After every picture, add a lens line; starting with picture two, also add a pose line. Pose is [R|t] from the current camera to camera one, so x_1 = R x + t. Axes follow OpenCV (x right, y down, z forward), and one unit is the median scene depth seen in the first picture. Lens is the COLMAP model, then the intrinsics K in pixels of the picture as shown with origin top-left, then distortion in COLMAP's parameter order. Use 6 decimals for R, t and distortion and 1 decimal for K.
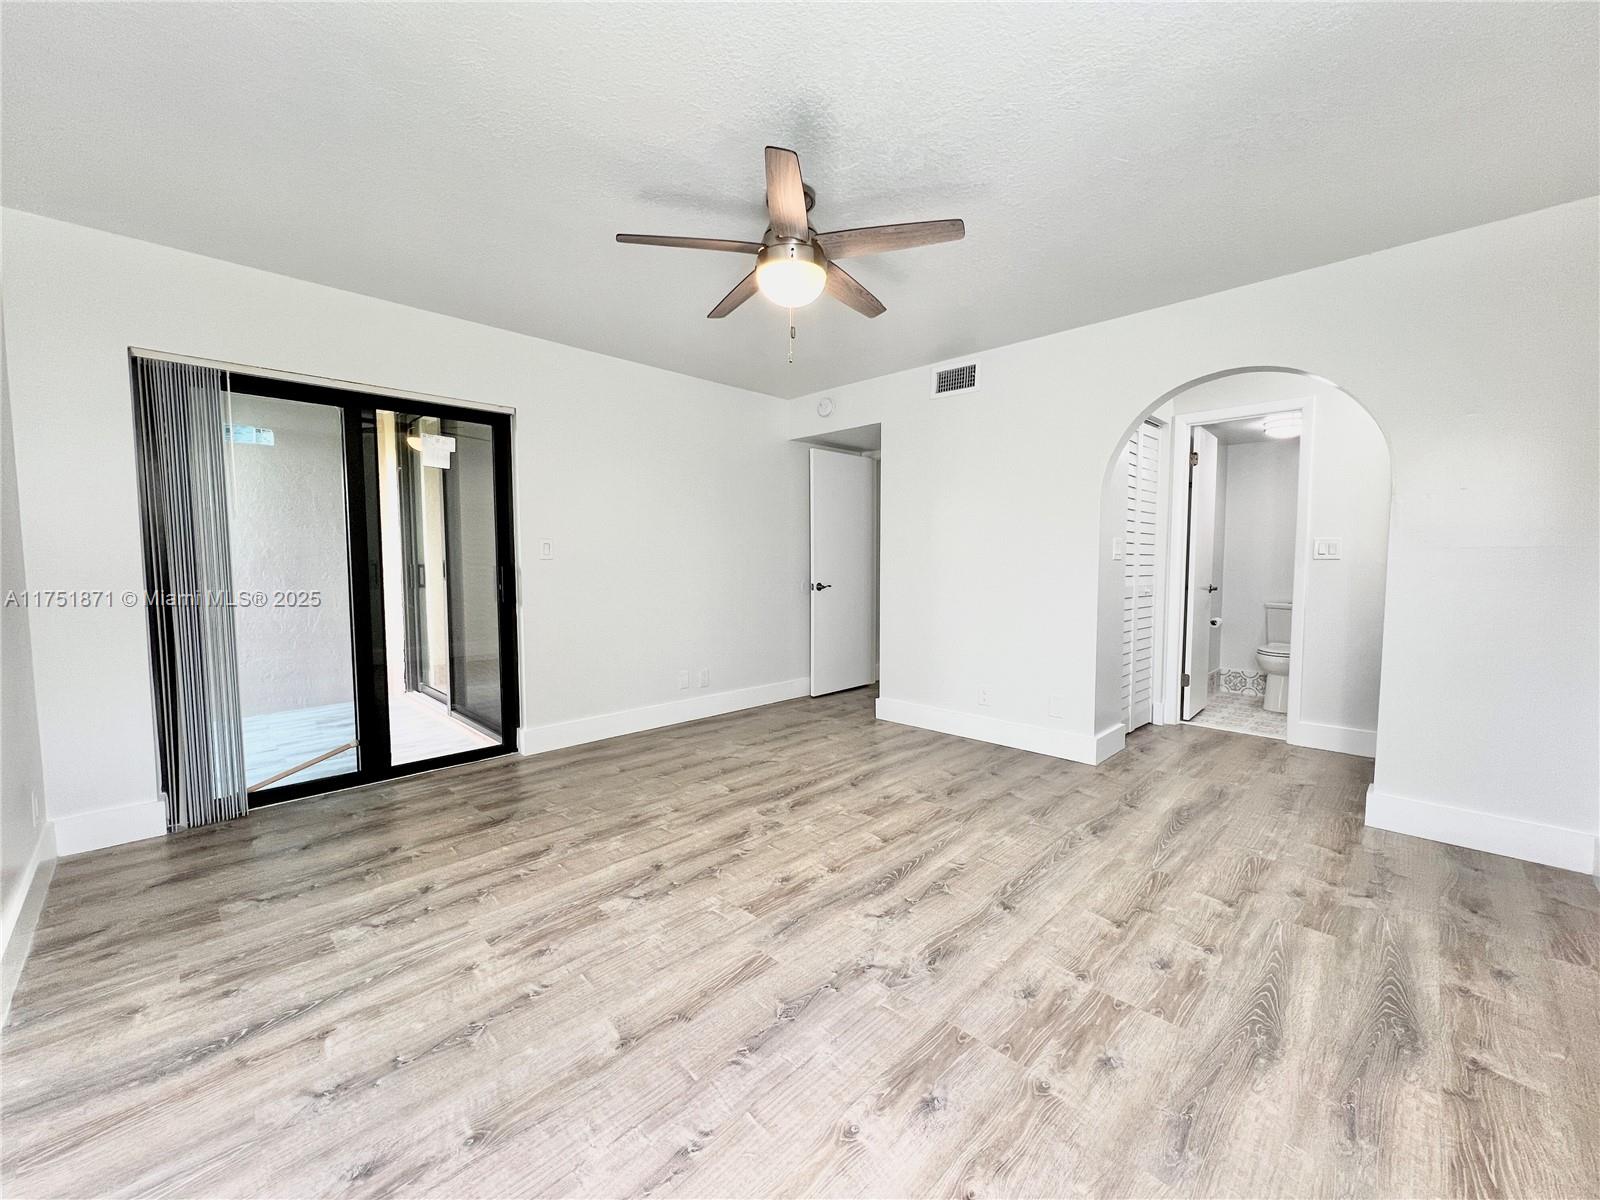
lens RADIAL K [[638.4, 0, 800.0], [0, 638.4, 600.0], [0, 0, 1]] dist [0.000514, 0.000117]
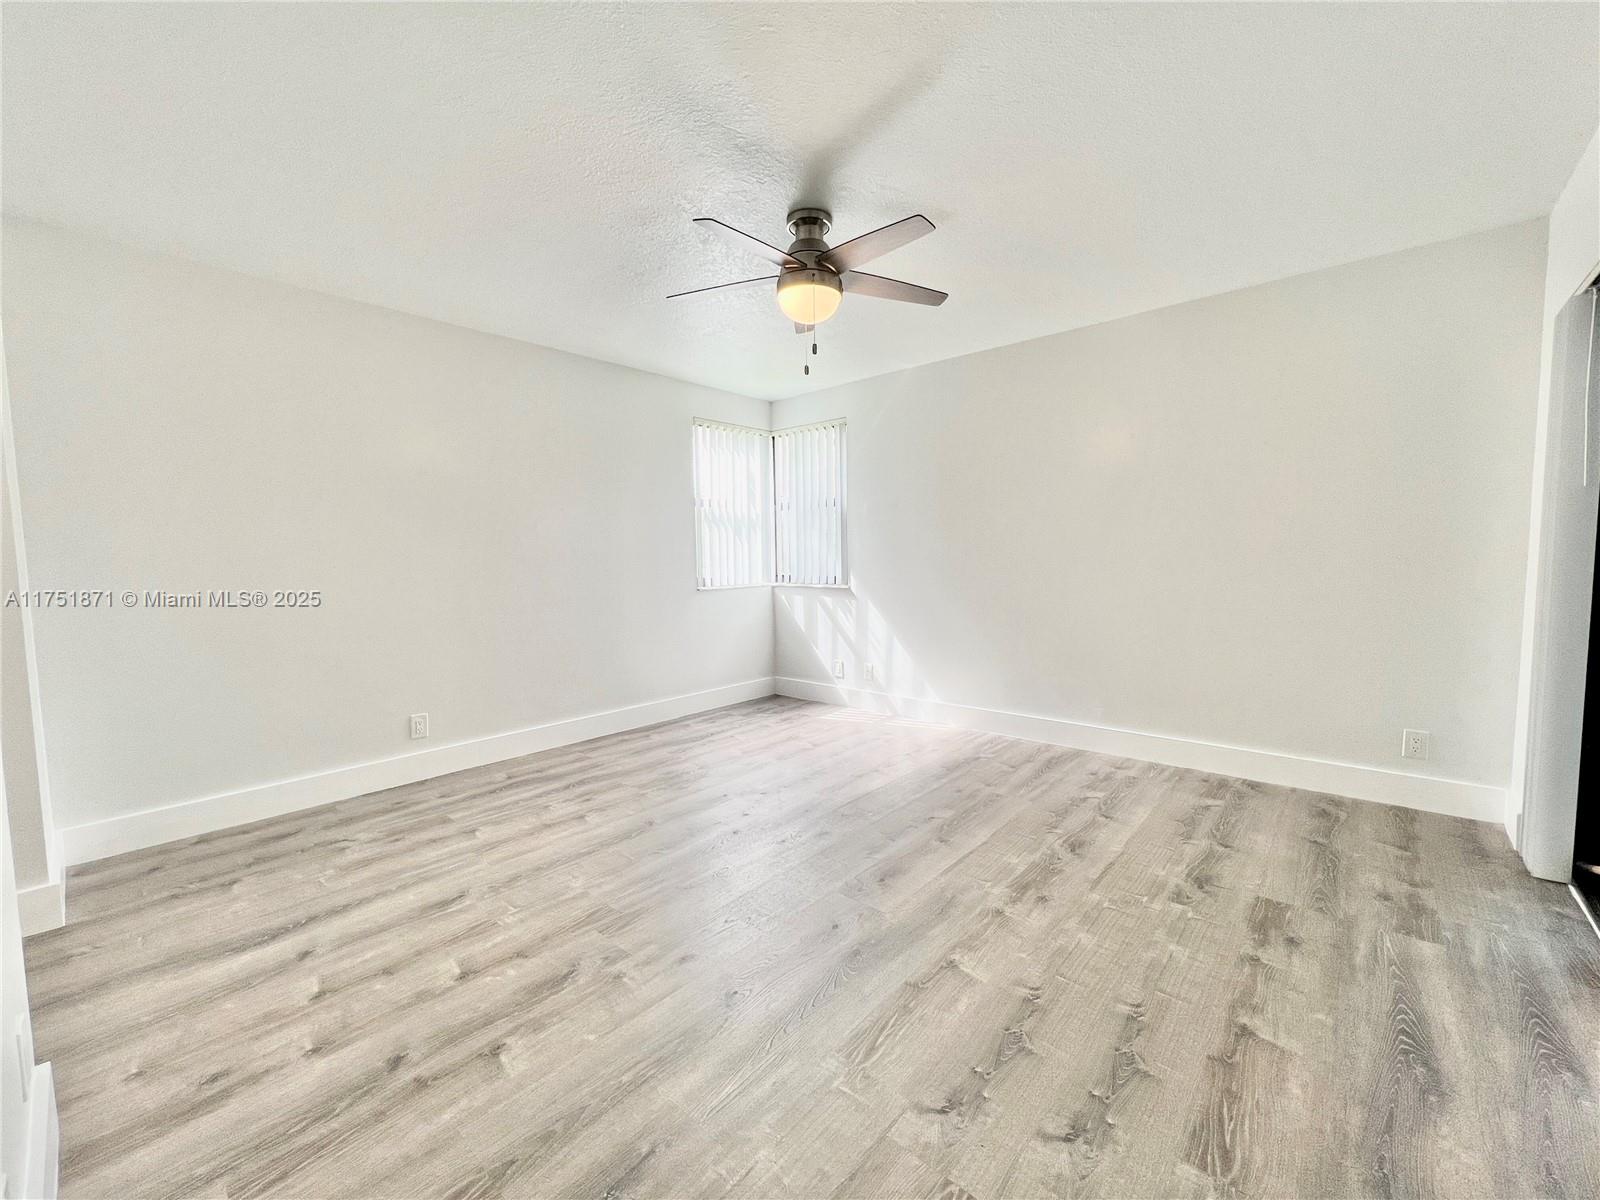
lens RADIAL K [[638.4, 0, 800.0], [0, 638.4, 600.0], [0, 0, 1]] dist [0.000514, 0.000117]
pose [[-0.998294, 0.019715, -0.054952, 0.075453], [0.012309, 0.991175, 0.131984, -0.142229], [0.057070, 0.131082, -0.989728, 2.201844]]
